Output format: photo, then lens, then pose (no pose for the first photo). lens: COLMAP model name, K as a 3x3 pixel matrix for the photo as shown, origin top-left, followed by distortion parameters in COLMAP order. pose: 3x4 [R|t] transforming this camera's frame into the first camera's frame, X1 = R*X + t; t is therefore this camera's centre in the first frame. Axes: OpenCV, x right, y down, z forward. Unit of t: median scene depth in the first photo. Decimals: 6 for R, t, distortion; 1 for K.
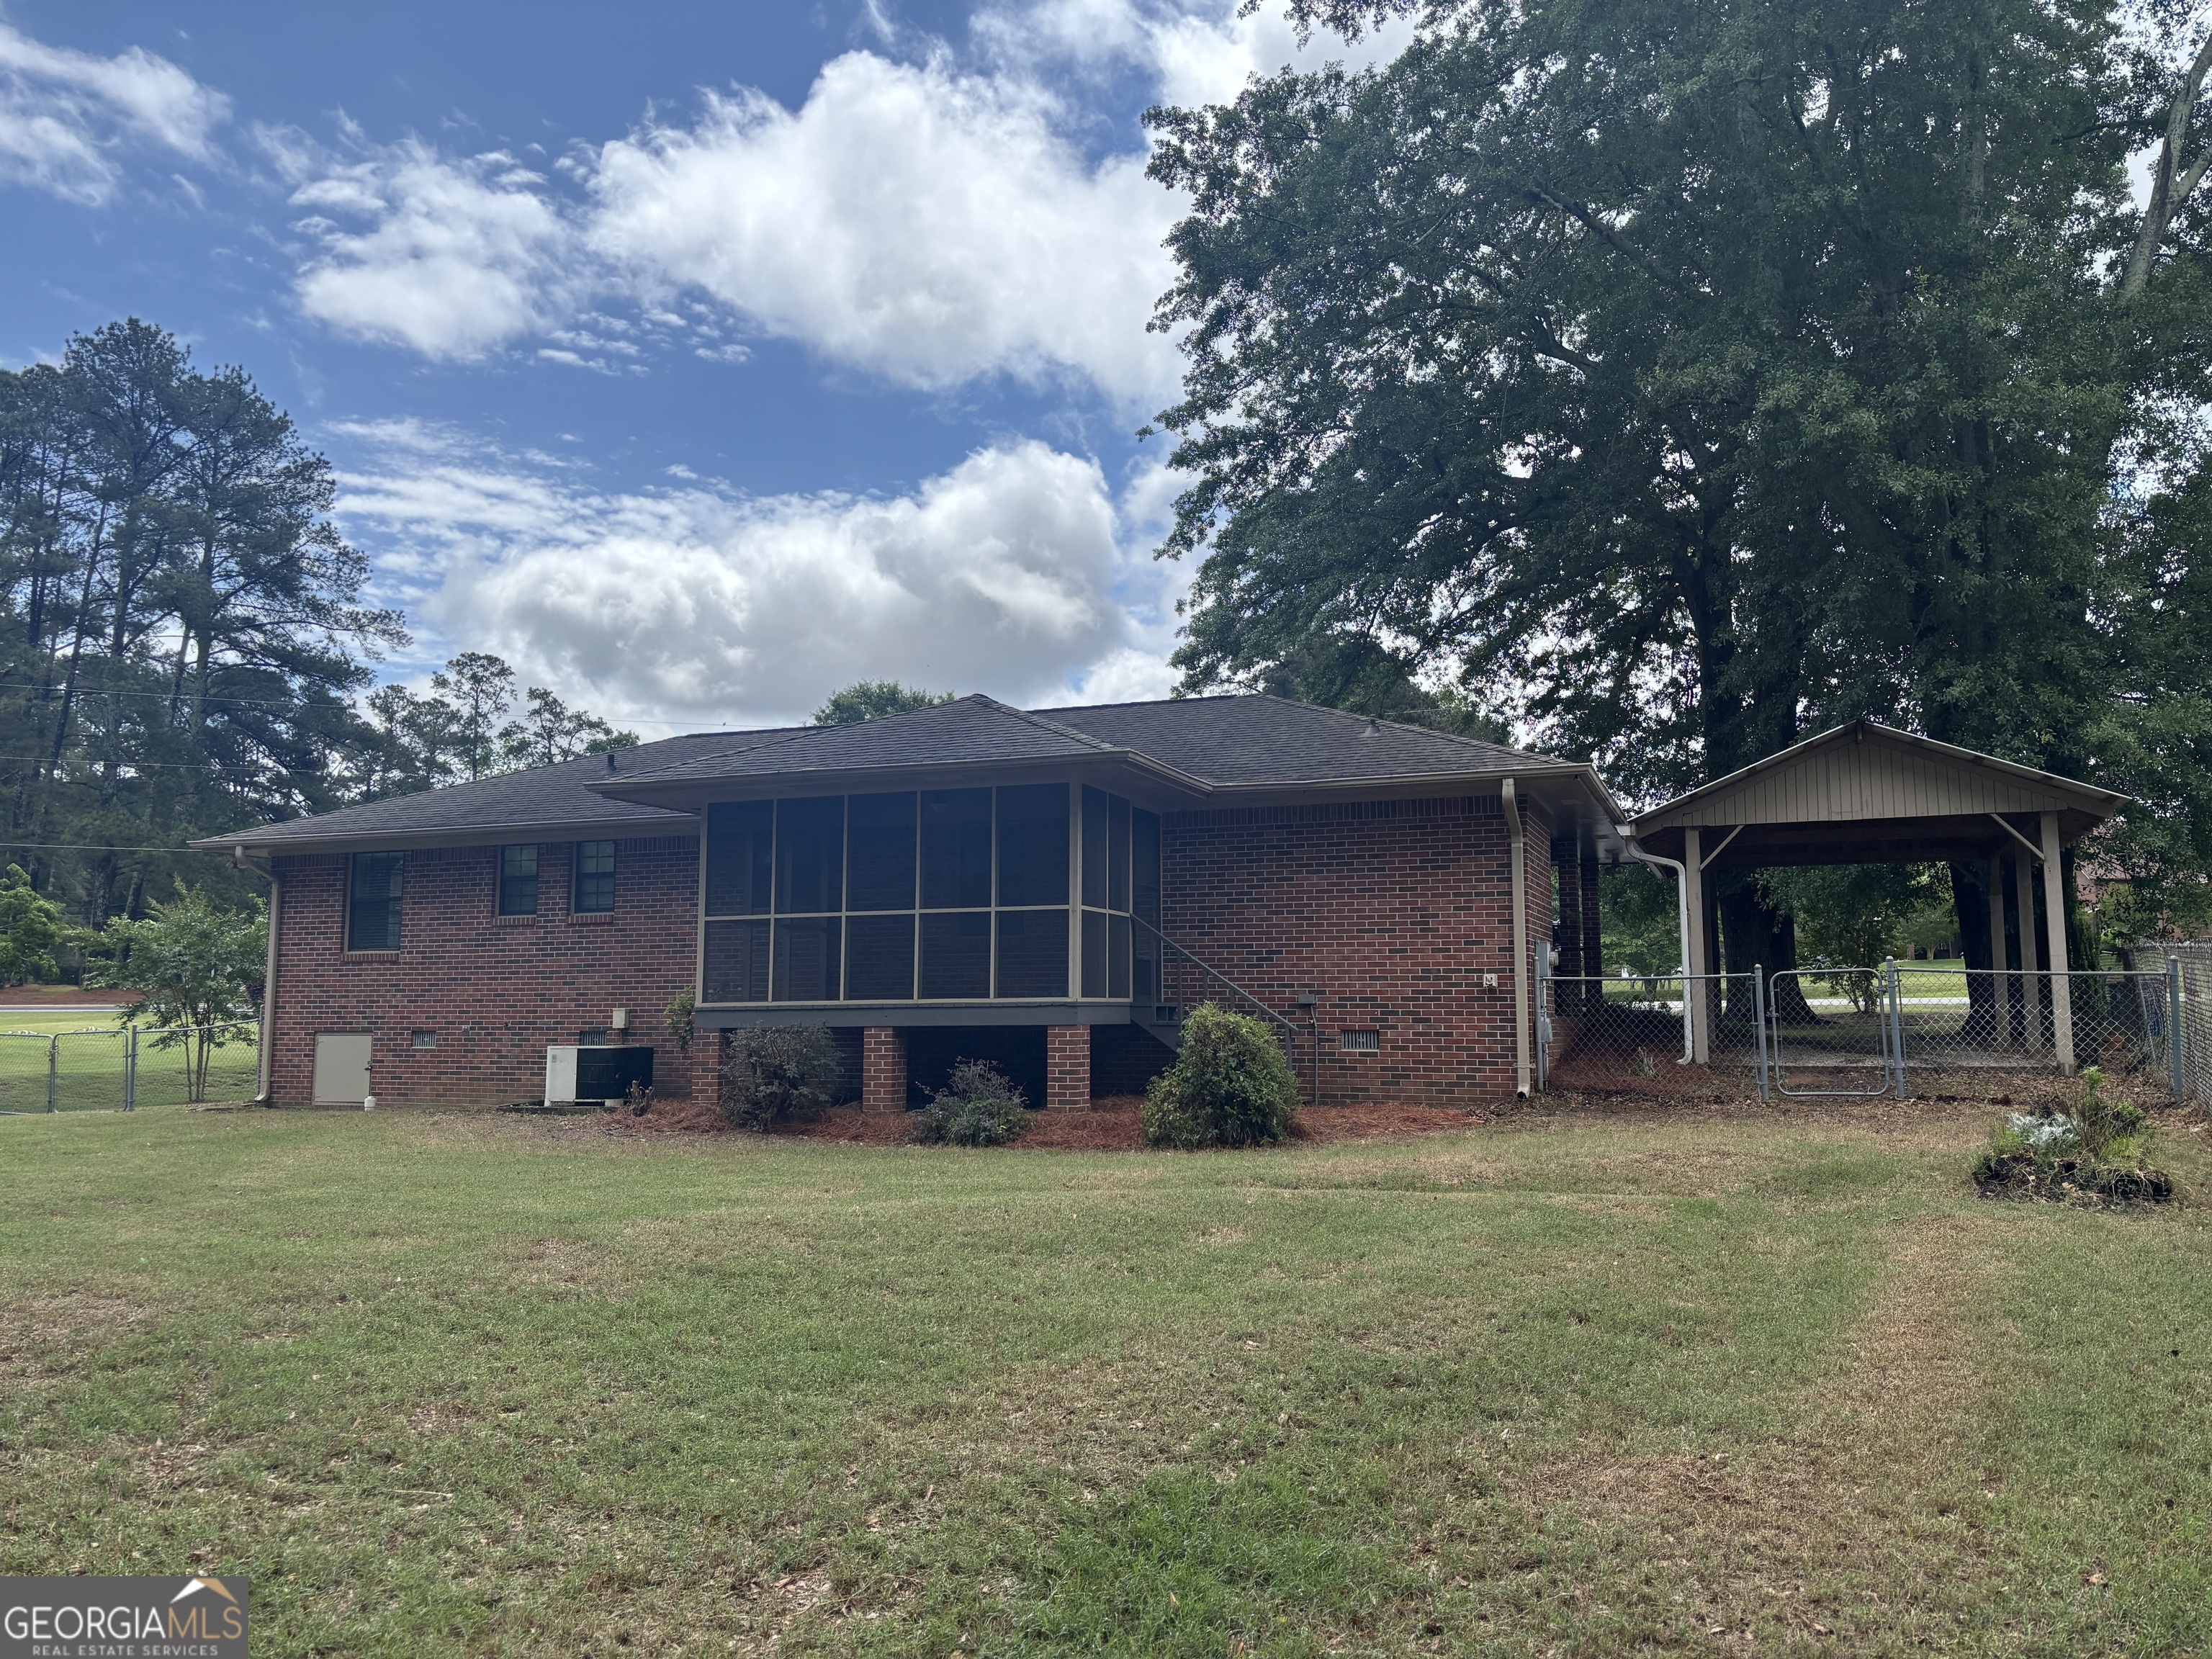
lens RADIAL K [[1664.4, 0, 1097.6], [0, 1664.4, 836.6], [0, 0, 1]] dist [0.046677, -0.051137]
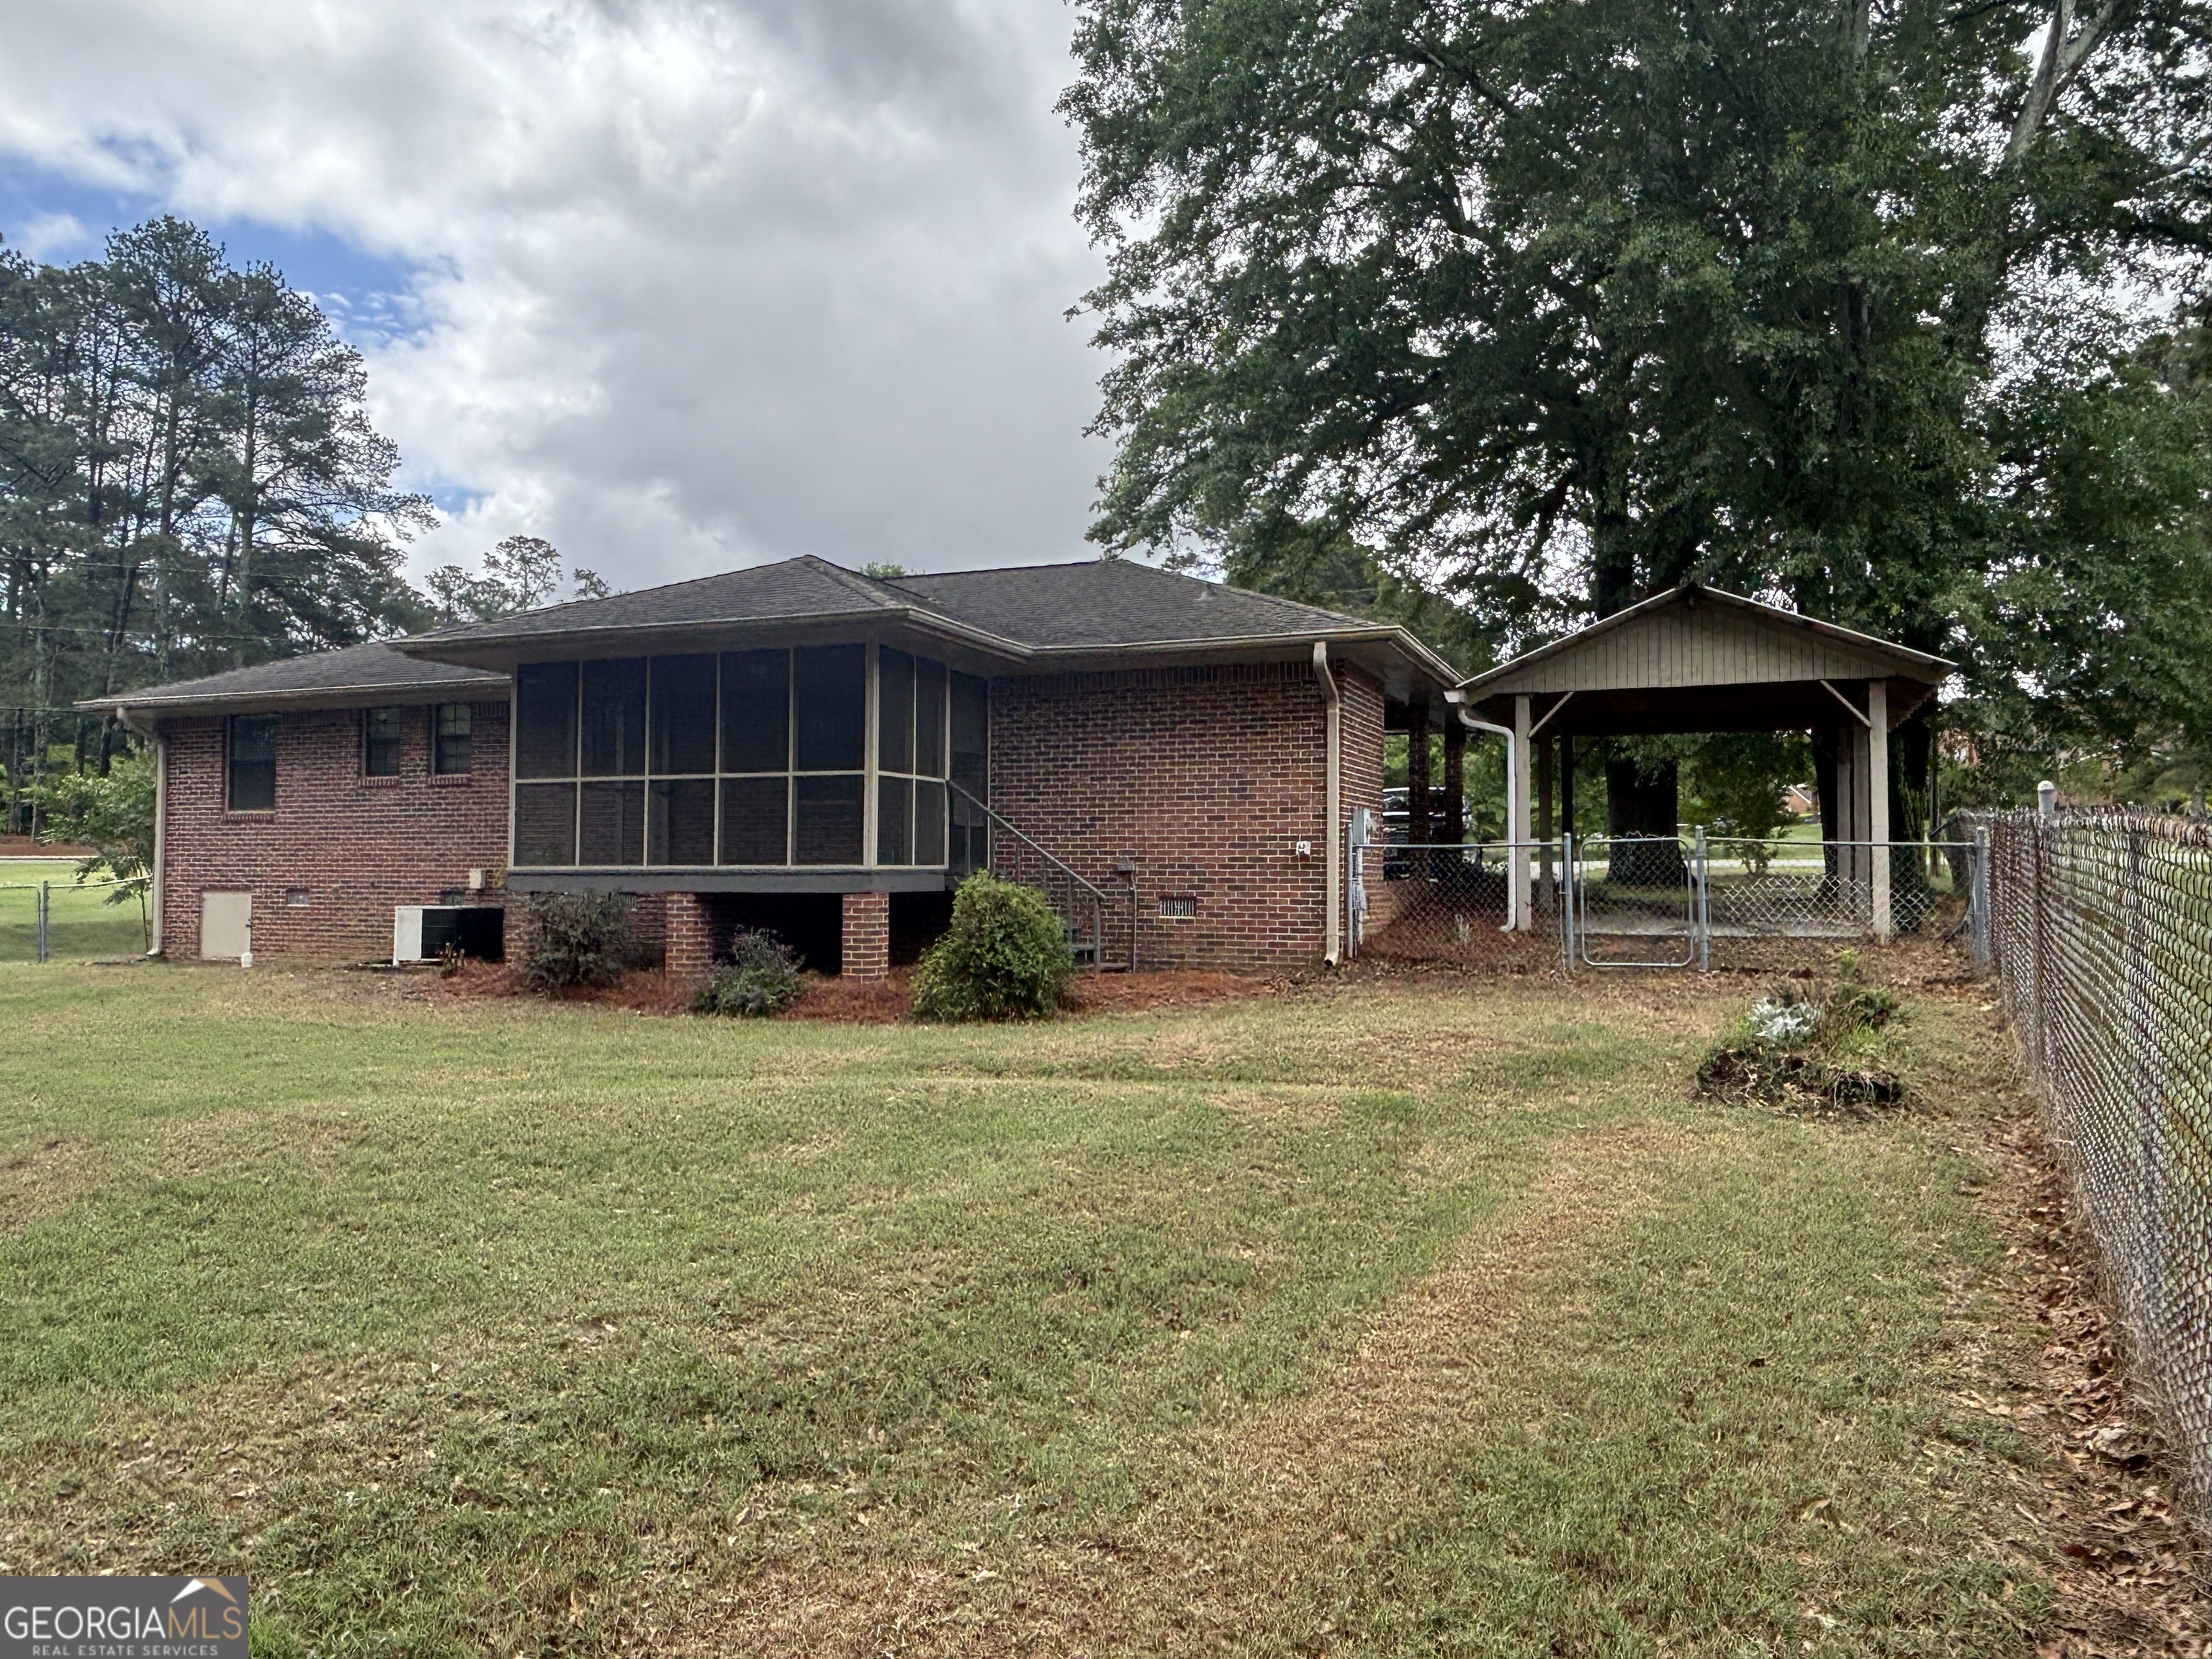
lens RADIAL K [[1488.0, 0, 1110.4], [0, 1488.0, 819.6], [0, 0, 1]] dist [0.008717, -0.009264]
pose [[0.999958, 0.004866, -0.007797, 0.101307], [-0.004273, 0.997230, 0.074260, 0.003710], [0.008137, -0.074223, 0.997208, 0.098849]]
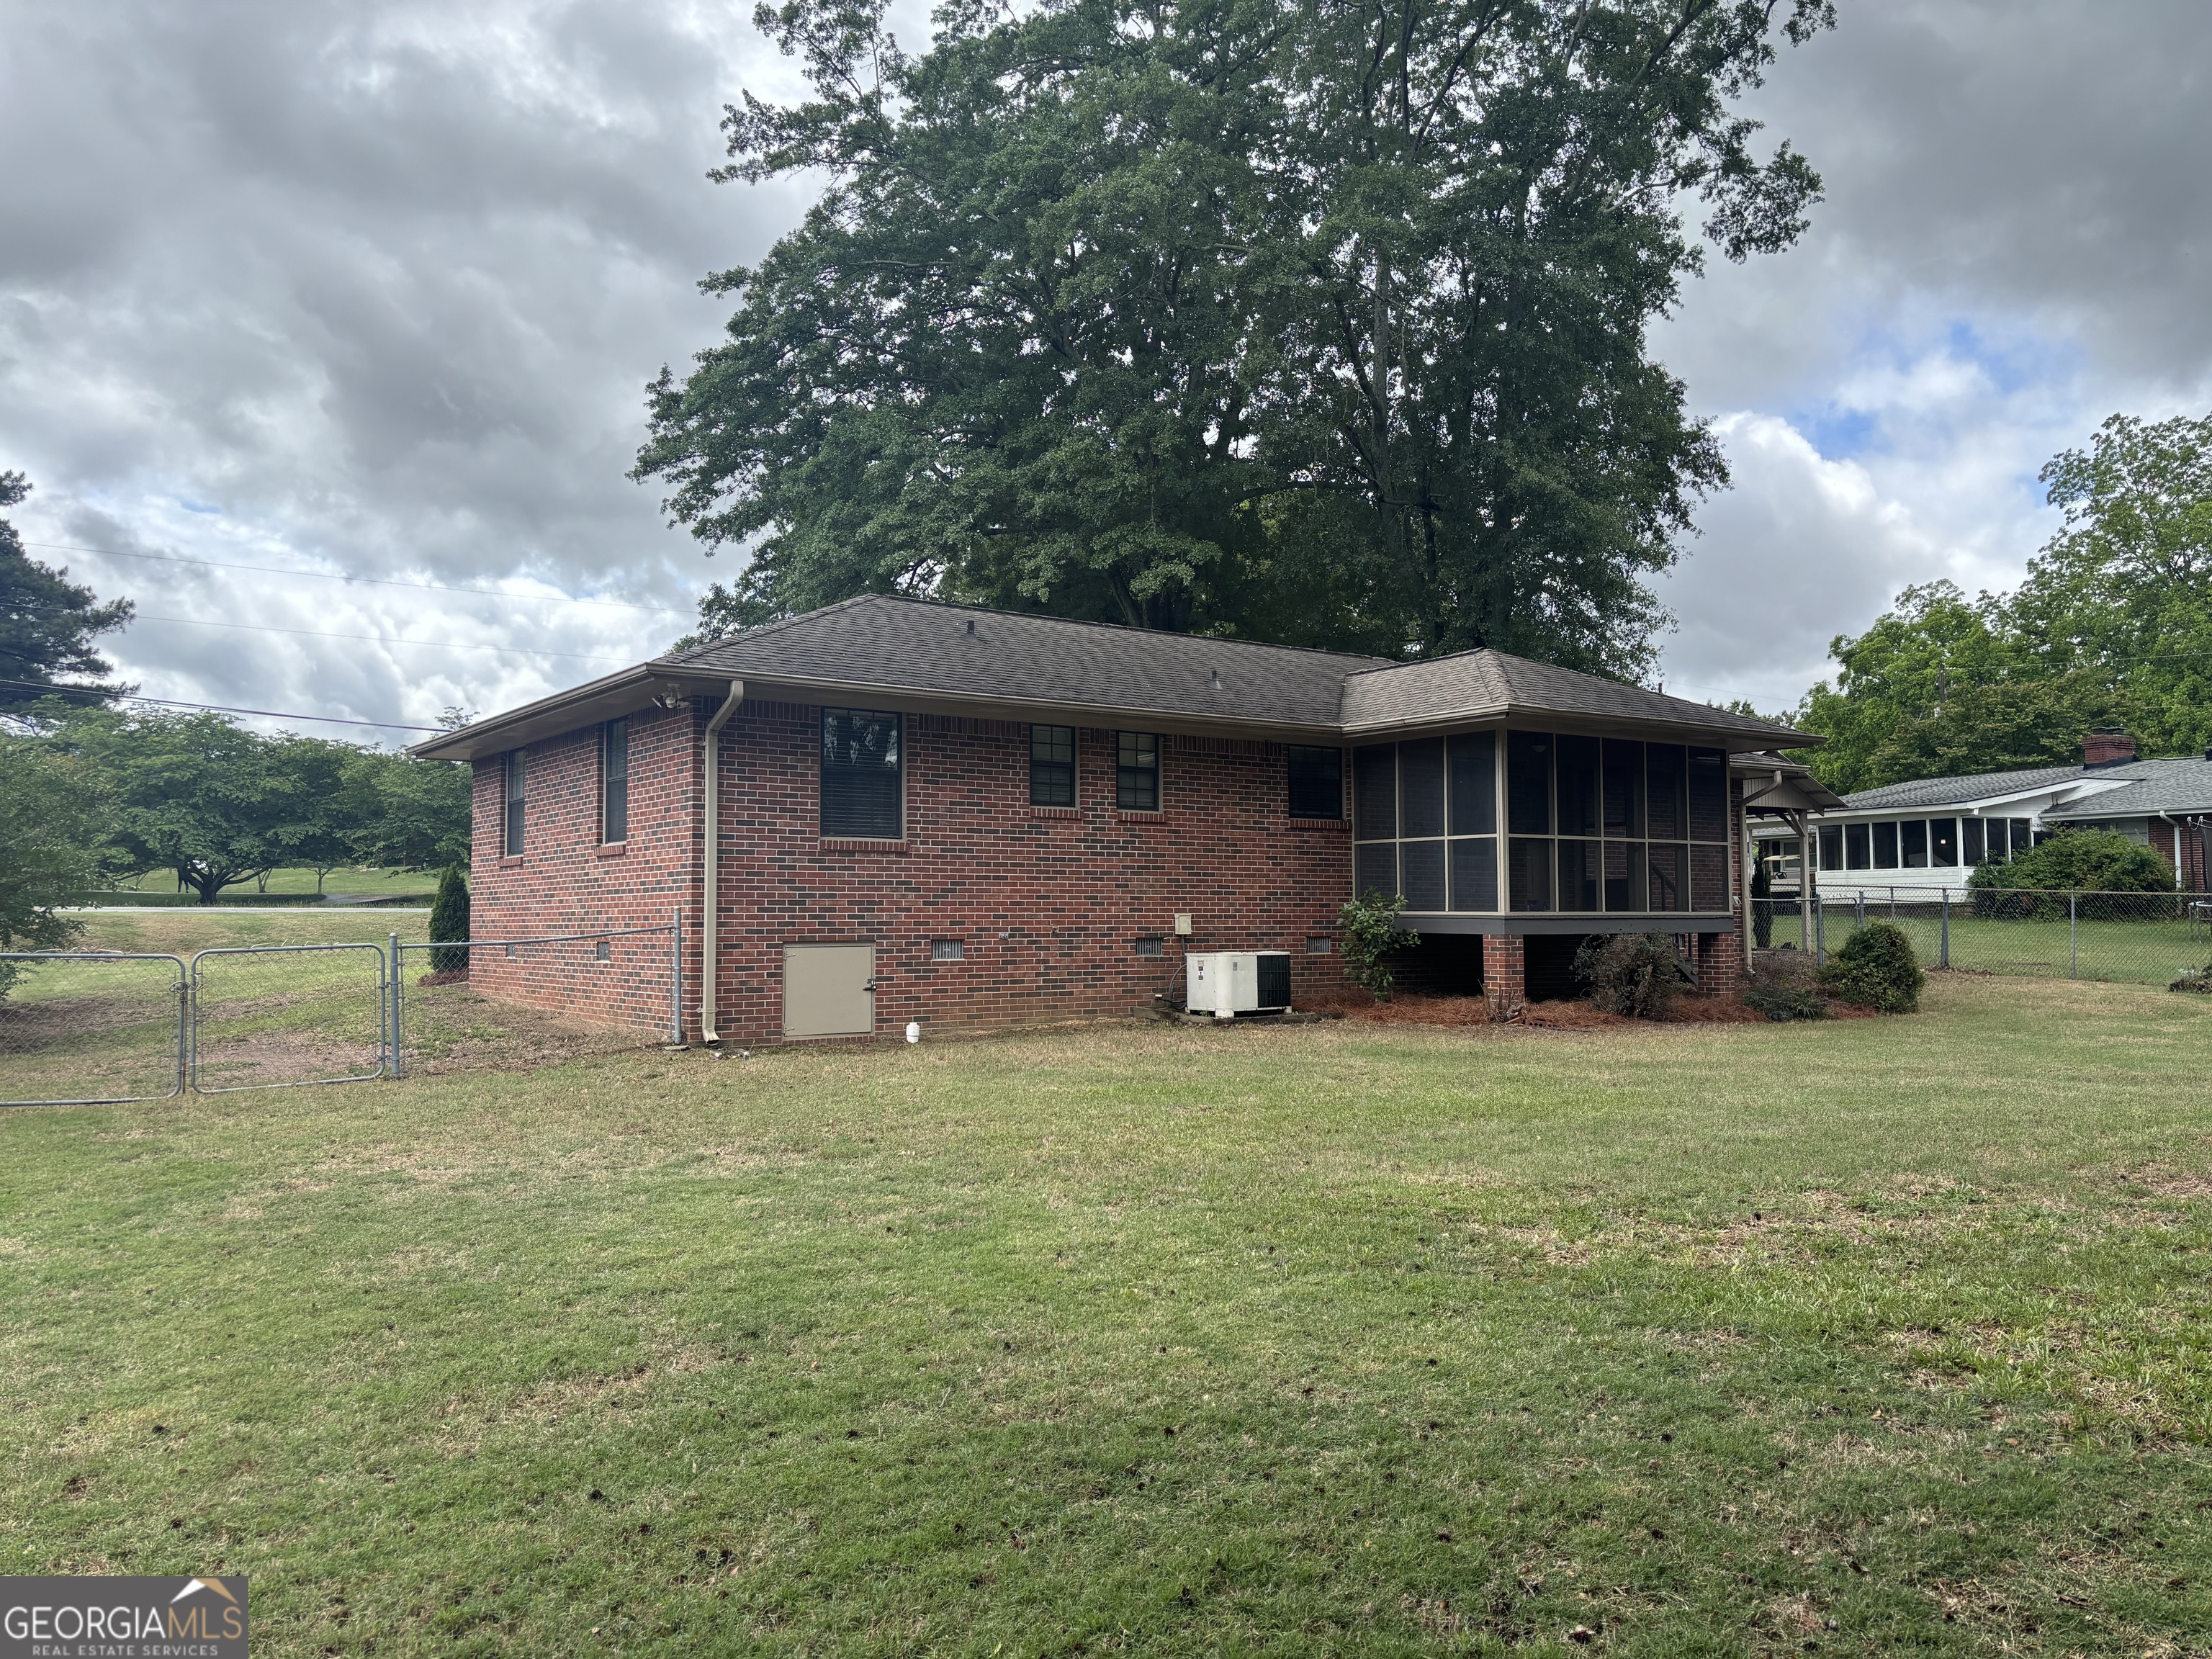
lens RADIAL K [[1664.4, 0, 1110.8], [0, 1664.4, 812.1], [0, 0, 1]] dist [0.046677, -0.051137]
pose [[0.564333, 0.058249, 0.823490, -1.029568], [-0.089600, 0.995937, -0.009045, 0.054259], [-0.820671, -0.068680, 0.567259, 0.479066]]
